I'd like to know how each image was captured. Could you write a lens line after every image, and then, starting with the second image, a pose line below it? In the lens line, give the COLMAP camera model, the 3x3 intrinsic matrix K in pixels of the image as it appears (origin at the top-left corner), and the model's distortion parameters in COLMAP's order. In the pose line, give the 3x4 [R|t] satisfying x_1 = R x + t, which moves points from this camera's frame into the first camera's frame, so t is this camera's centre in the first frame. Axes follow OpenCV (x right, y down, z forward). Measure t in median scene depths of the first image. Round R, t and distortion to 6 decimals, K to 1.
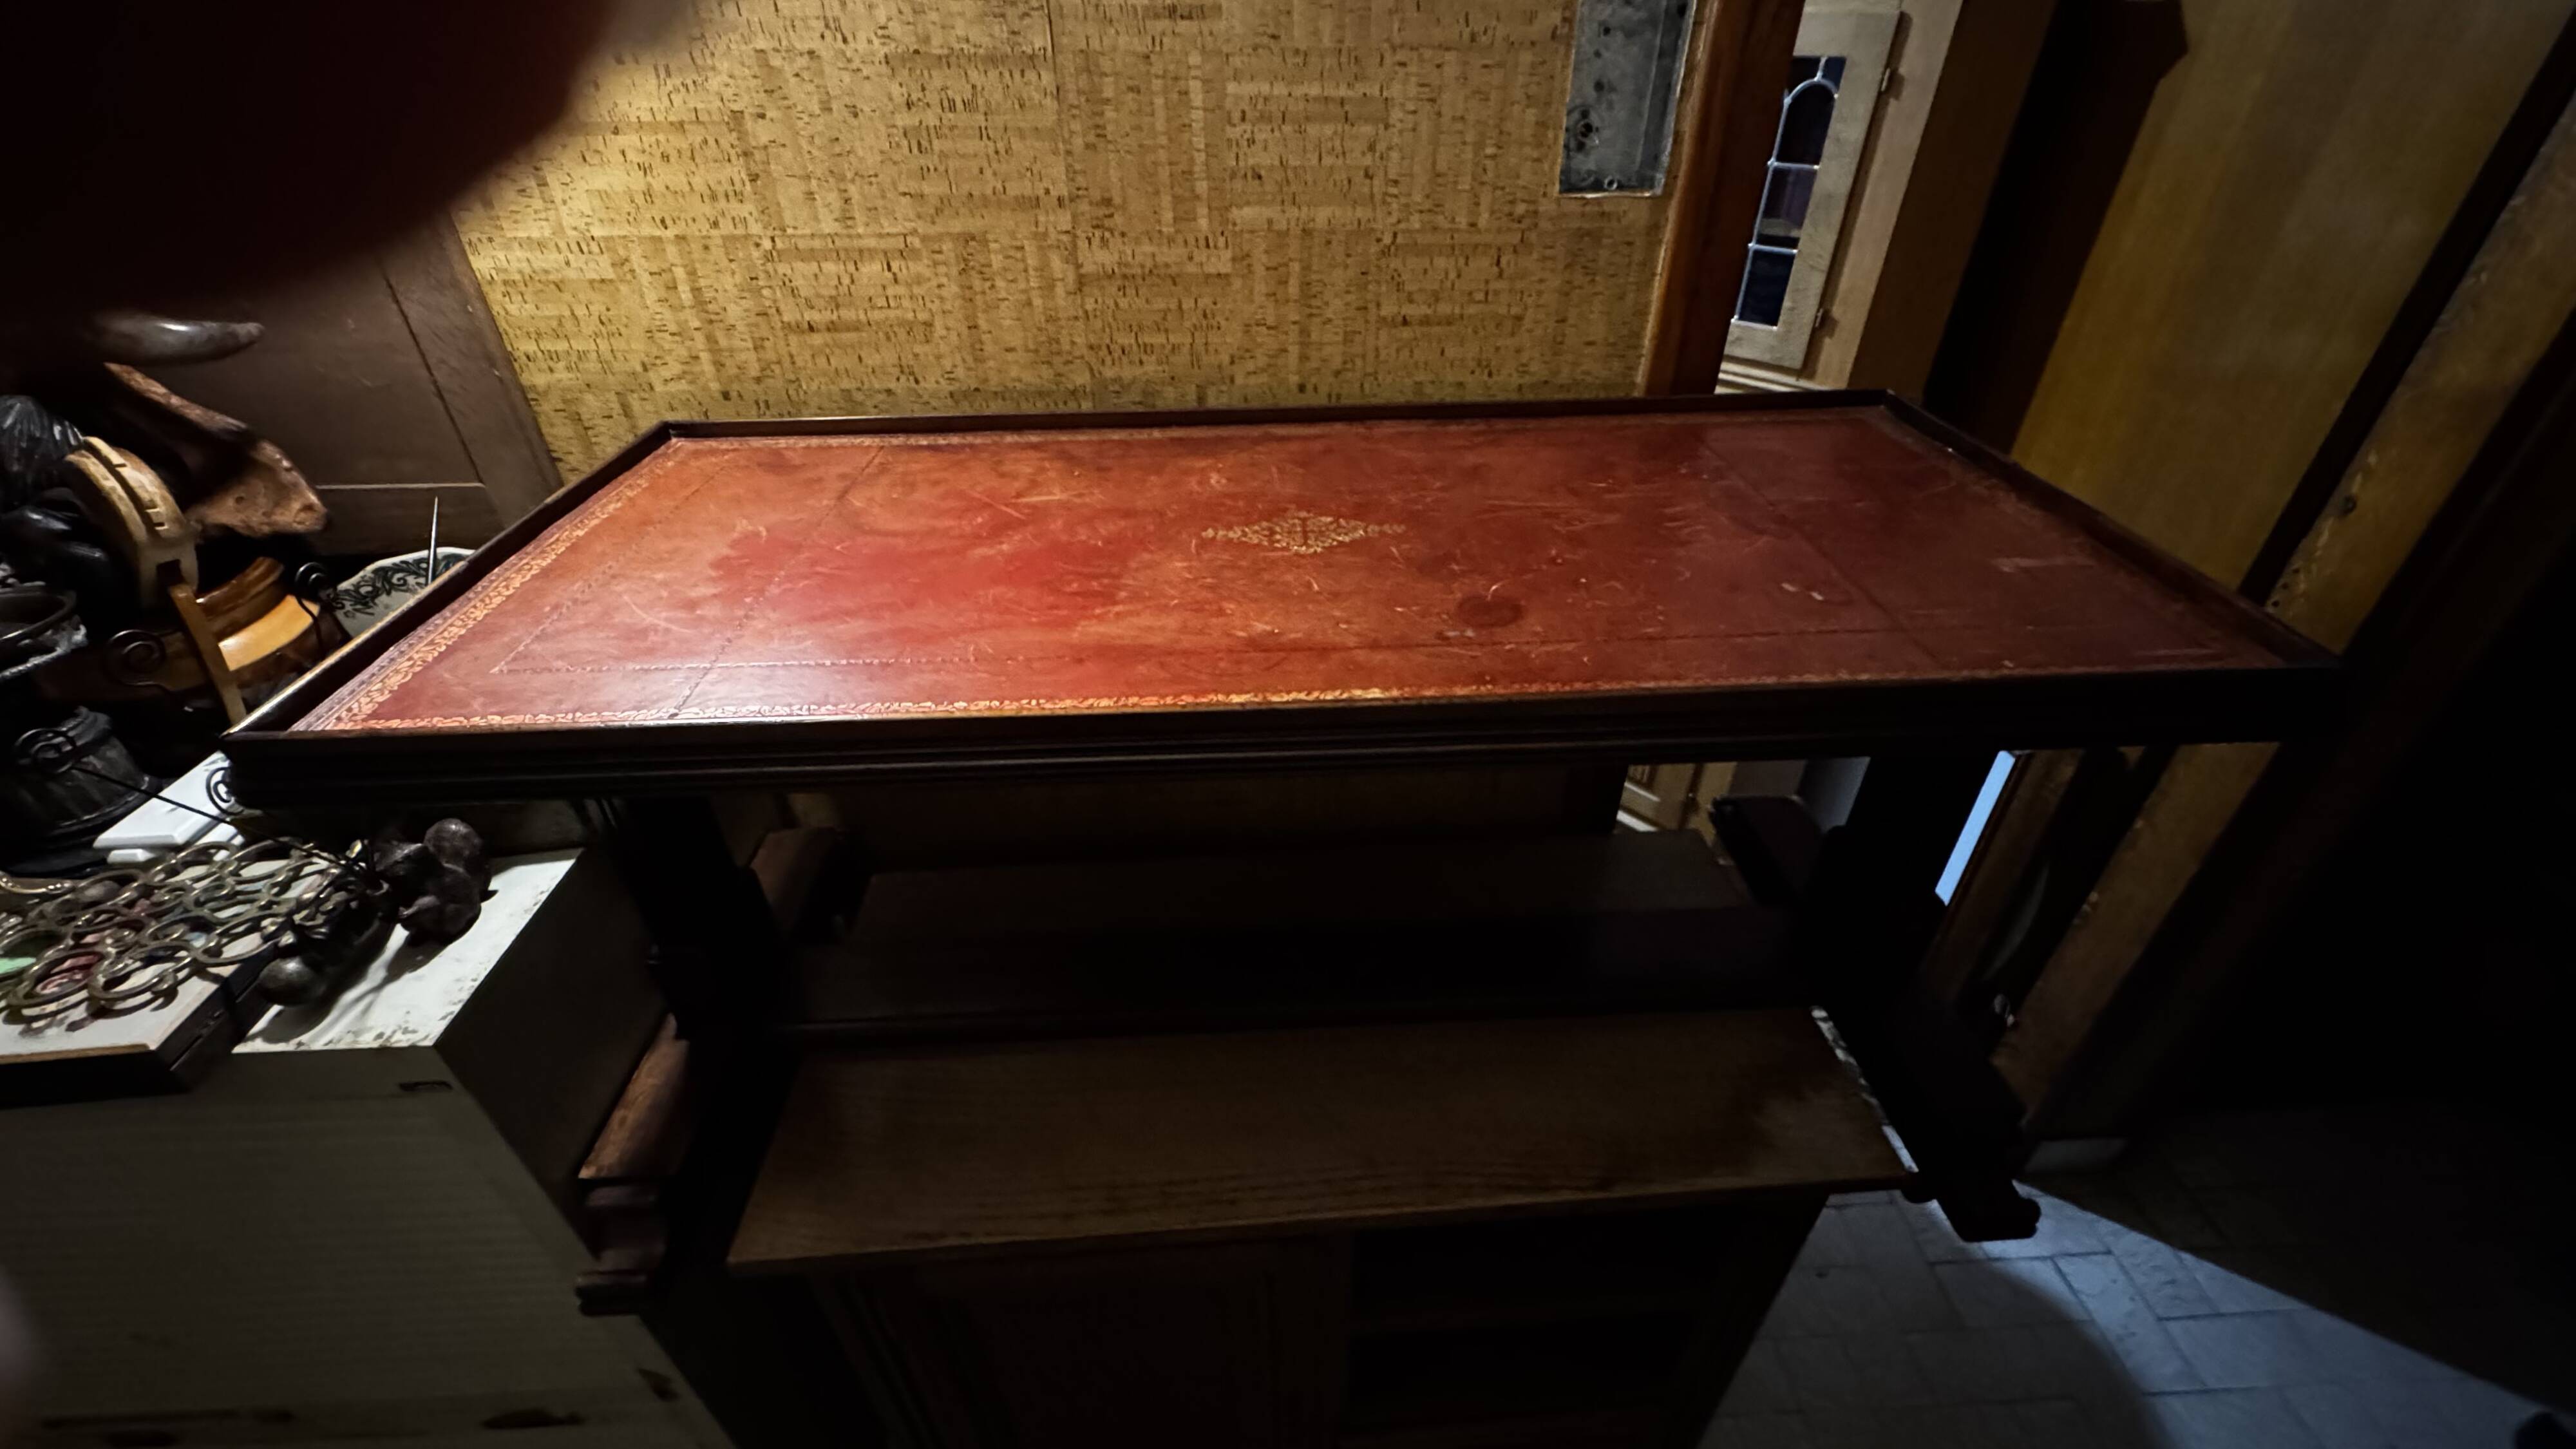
lens RADIAL K [[1024.9, 0, 1289.0], [0, 1024.9, 724.8], [0, 0, 1]] dist [-0.006280, 0.001151]
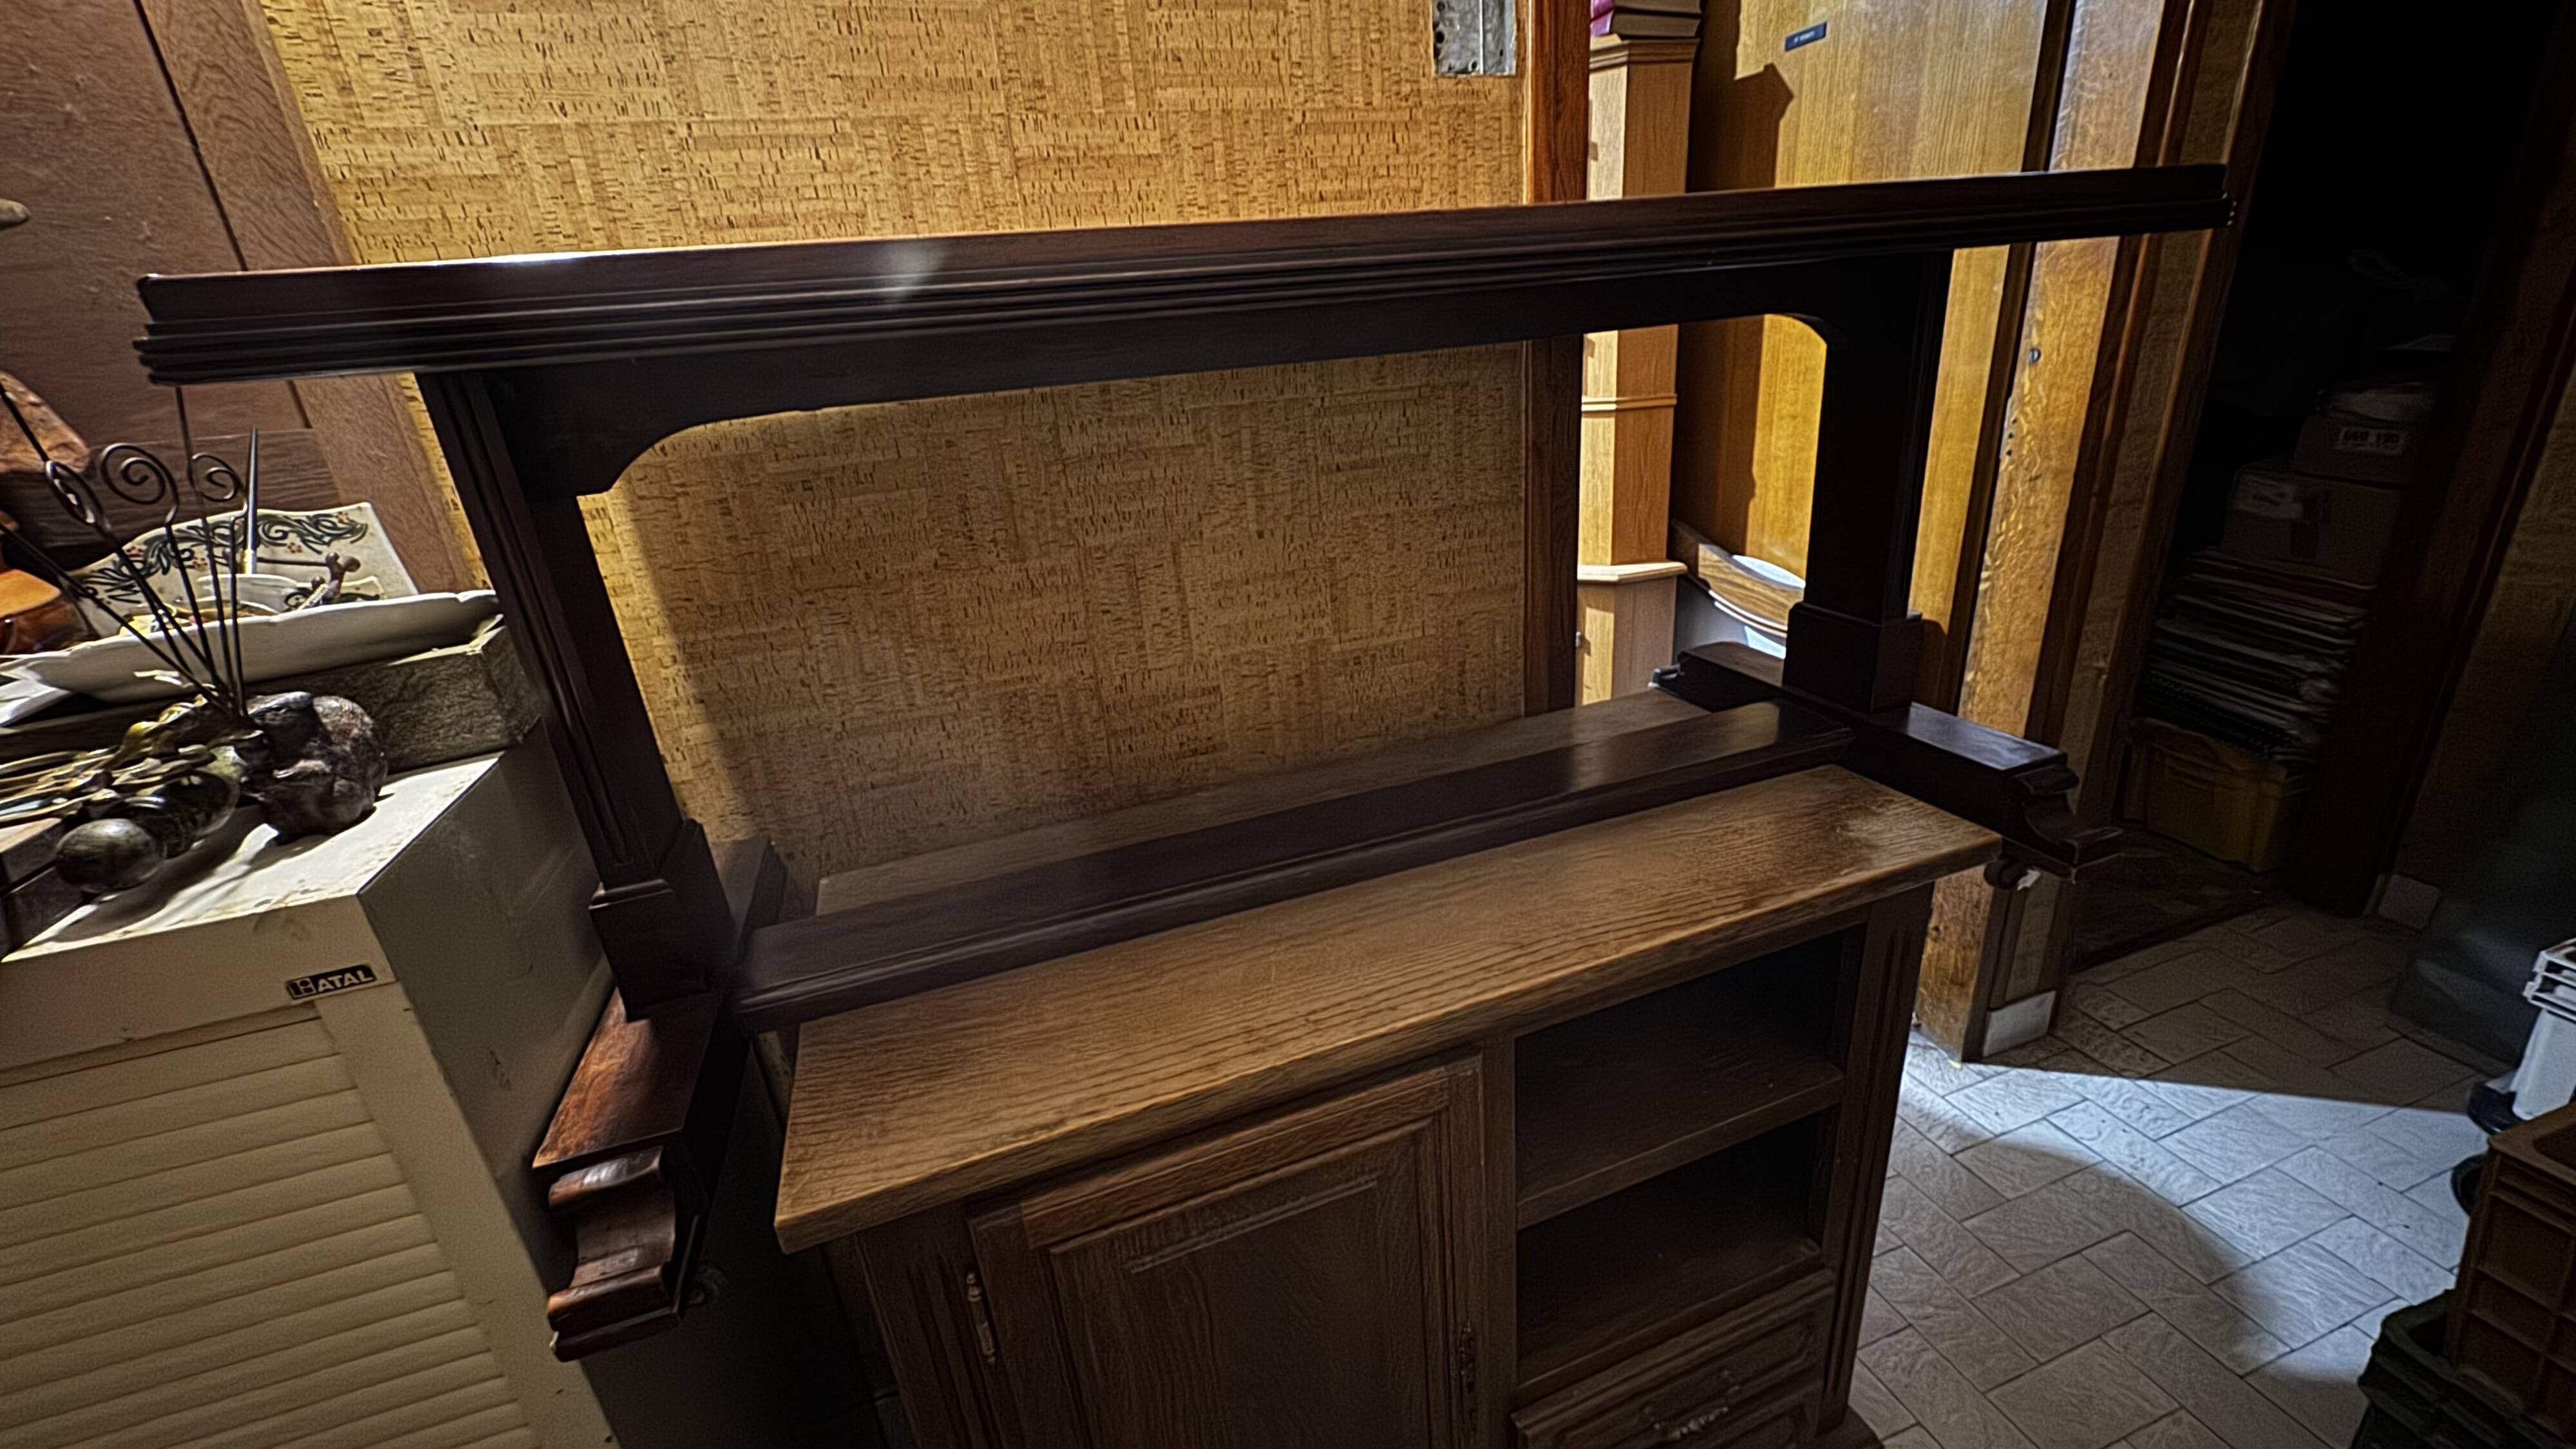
lens RADIAL K [[1024.9, 0, 1282.5], [0, 1024.9, 738.9], [0, 0, 1]] dist [-0.006280, 0.001151]
pose [[0.957260, -0.166666, 0.236379, -0.293082], [0.219960, 0.950190, -0.220810, 0.402031], [-0.187804, 0.263366, 0.946239, 0.140714]]
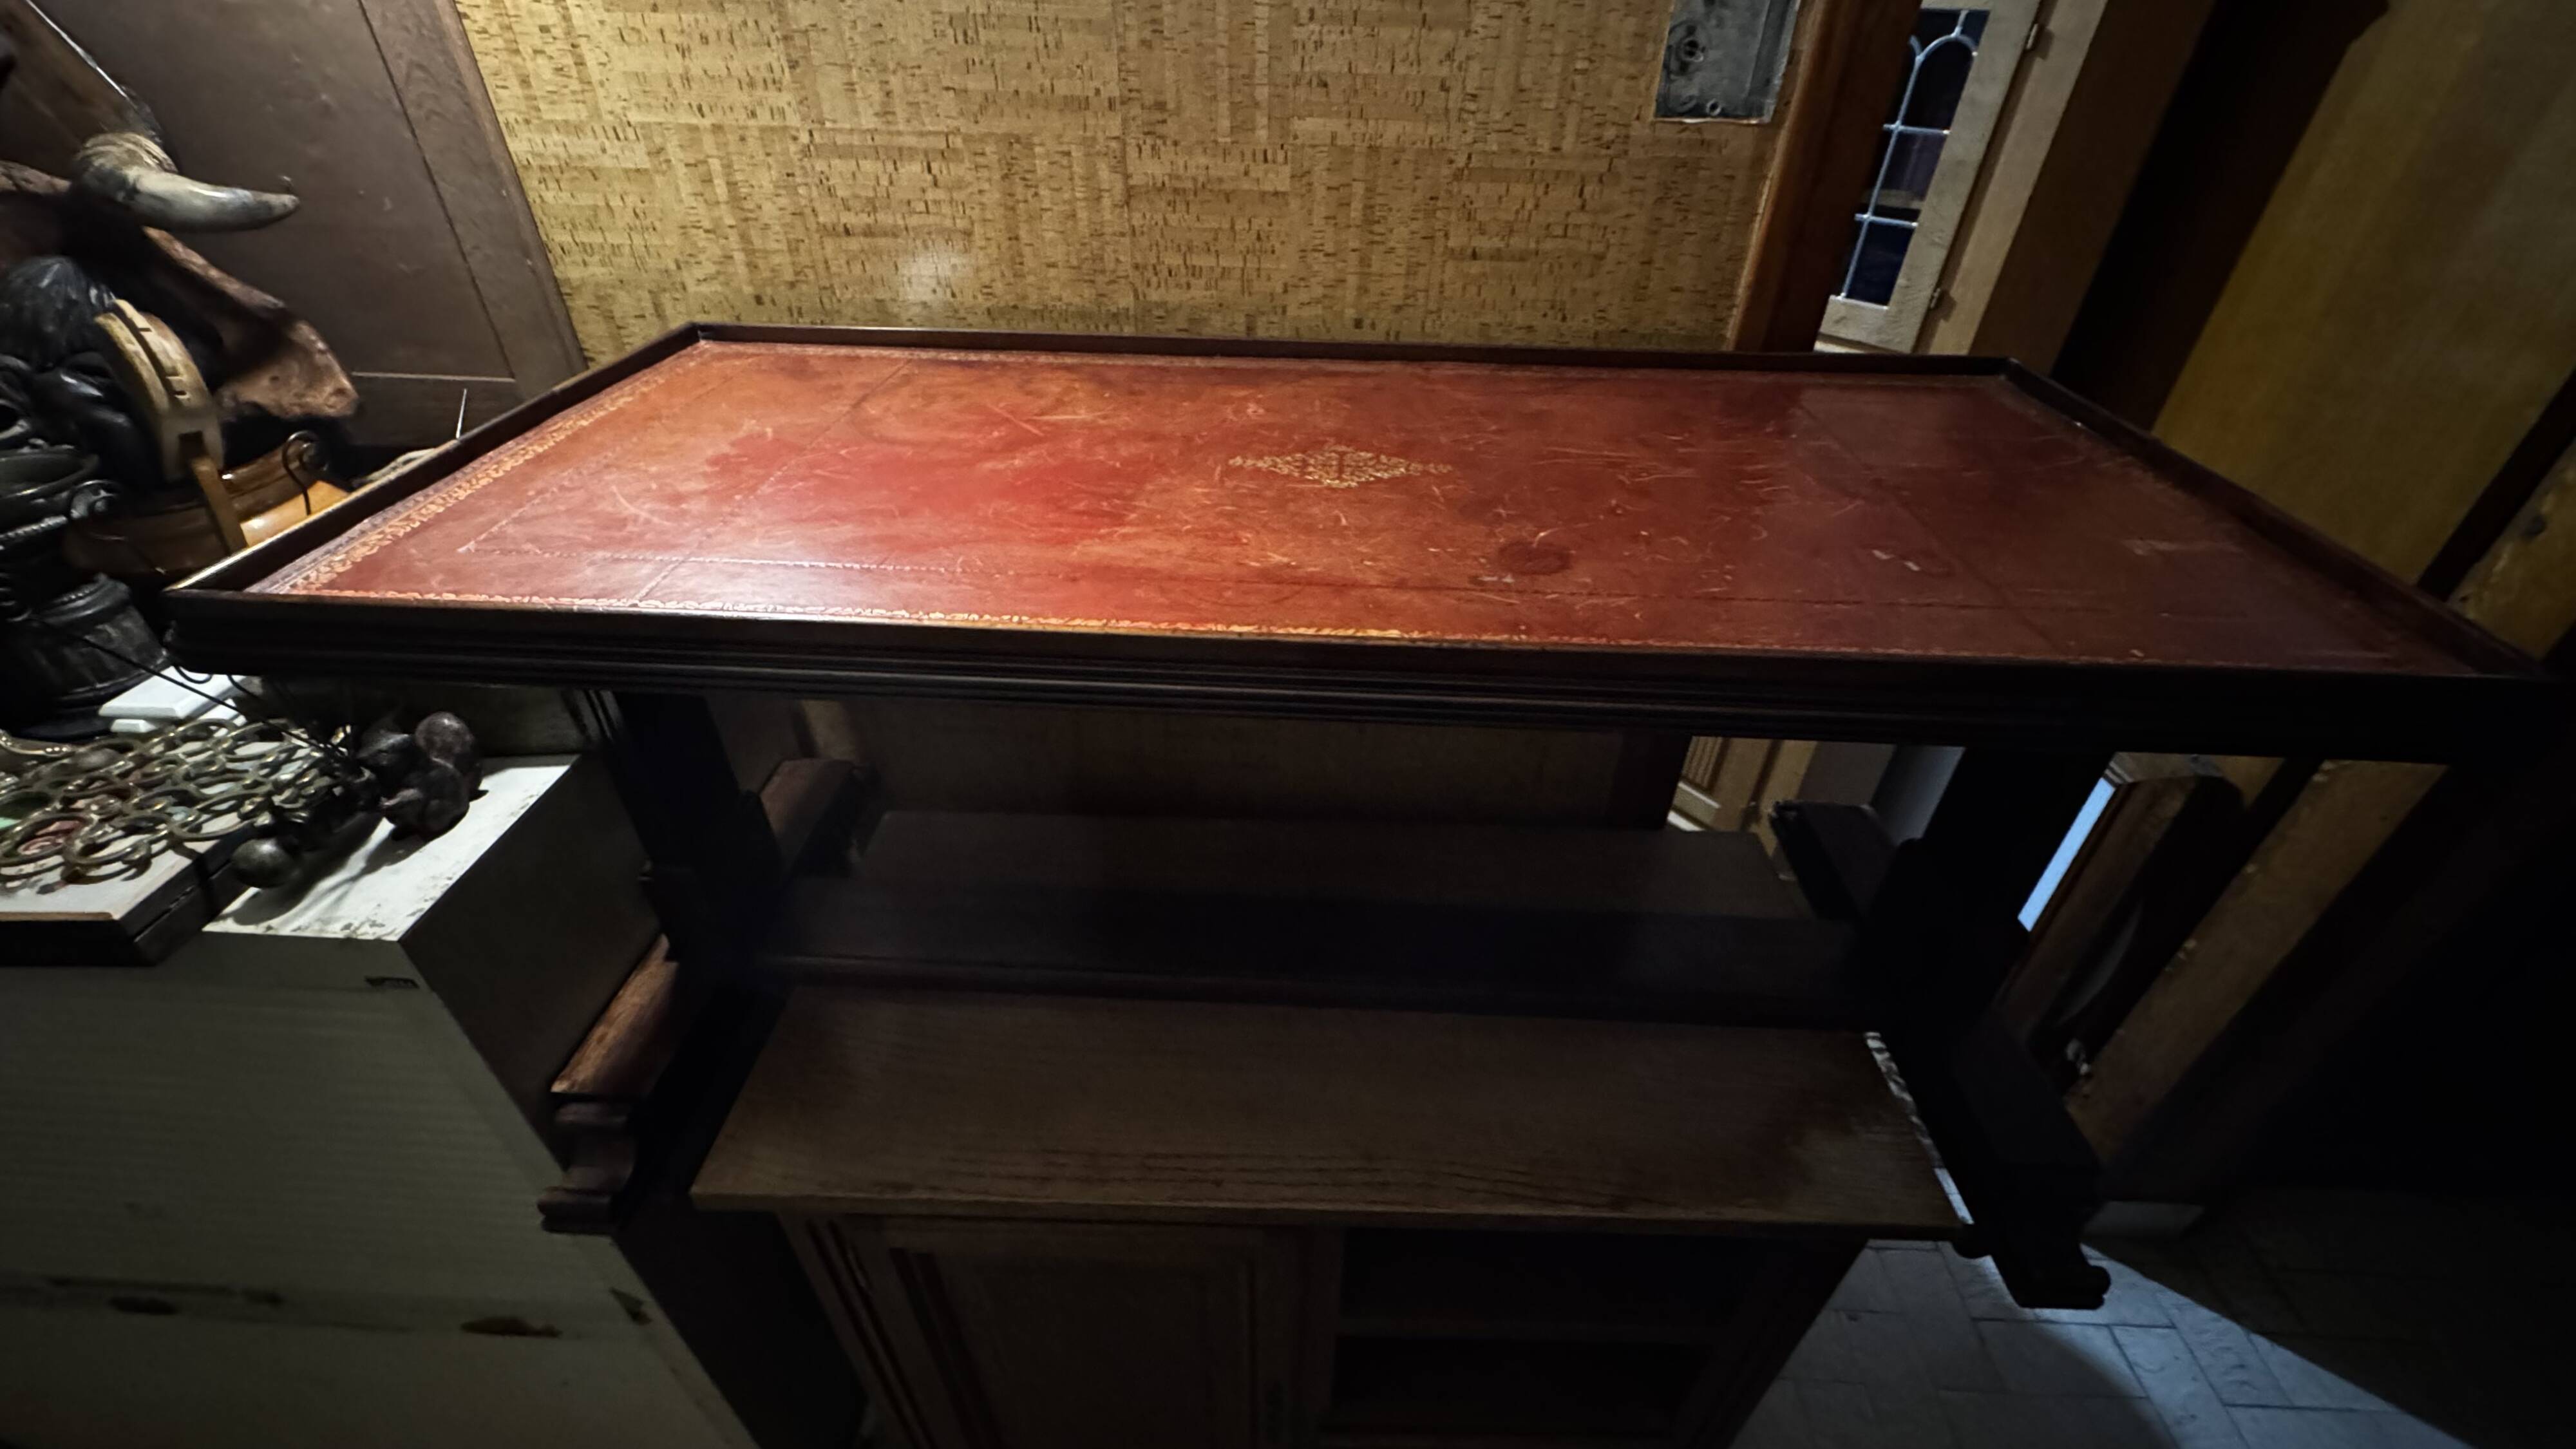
lens RADIAL K [[1024.9, 0, 1289.3], [0, 1024.9, 724.9], [0, 0, 1]] dist [-0.006280, 0.001151]
pose [[0.995635, 0.073595, -0.057404, 0.033173], [-0.072639, 0.997186, 0.018561, 0.024119], [0.058608, -0.014310, 0.998178, 0.068700]]
